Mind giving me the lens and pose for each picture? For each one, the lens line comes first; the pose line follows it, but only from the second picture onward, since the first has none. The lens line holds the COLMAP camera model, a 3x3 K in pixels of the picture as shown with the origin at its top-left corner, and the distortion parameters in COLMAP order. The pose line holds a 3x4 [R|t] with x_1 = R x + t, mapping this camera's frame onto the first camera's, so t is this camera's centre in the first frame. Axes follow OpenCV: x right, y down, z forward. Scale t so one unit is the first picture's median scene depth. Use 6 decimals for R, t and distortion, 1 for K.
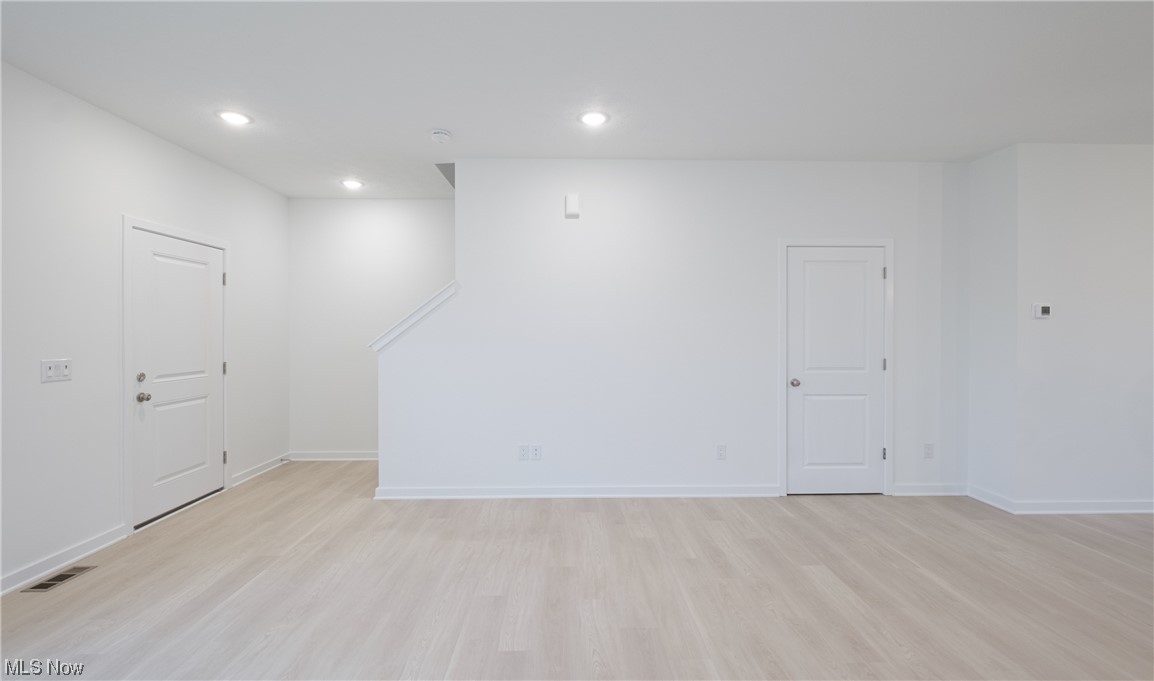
lens RADIAL K [[506.7, 0, 581.4], [0, 506.7, 332.9], [0, 0, 1]] dist [-0.001726, -0.000399]
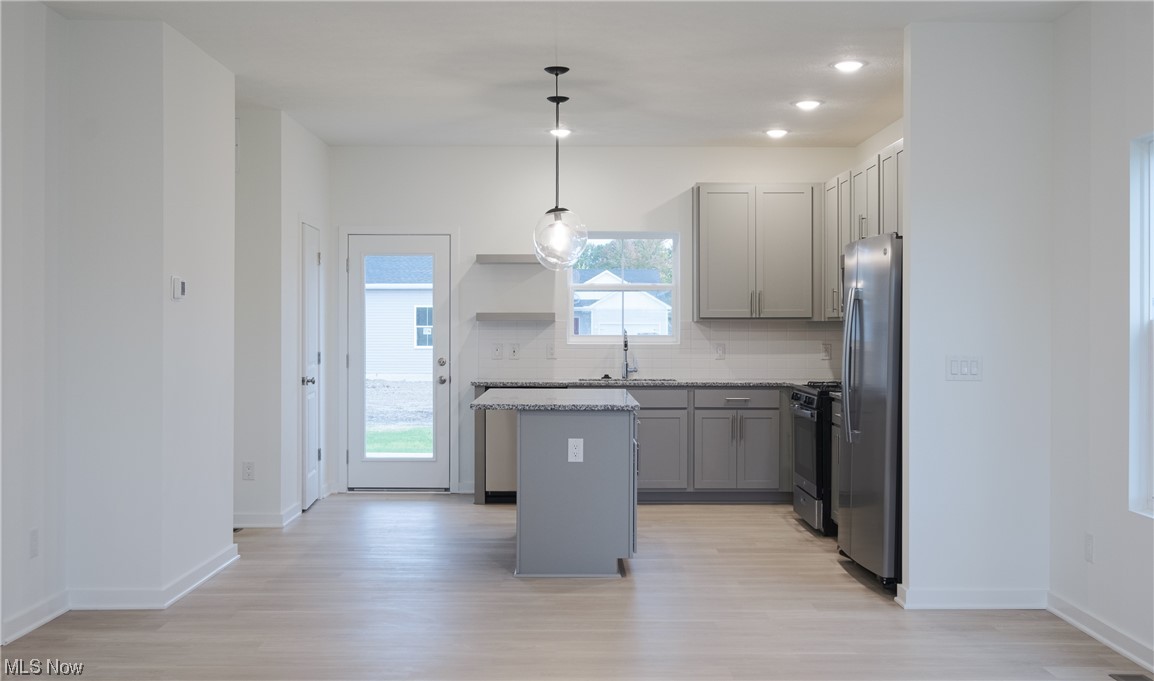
lens RADIAL K [[1183.5, 0, 561.9], [0, 1183.5, 341.0], [0, 0, 1]] dist [0.006623, 0.000000]
pose [[0.028546, -0.010739, 0.999535, -0.553744], [0.000144, 0.999942, 0.010740, 0.007484], [-0.999592, -0.000163, 0.028546, 0.421115]]
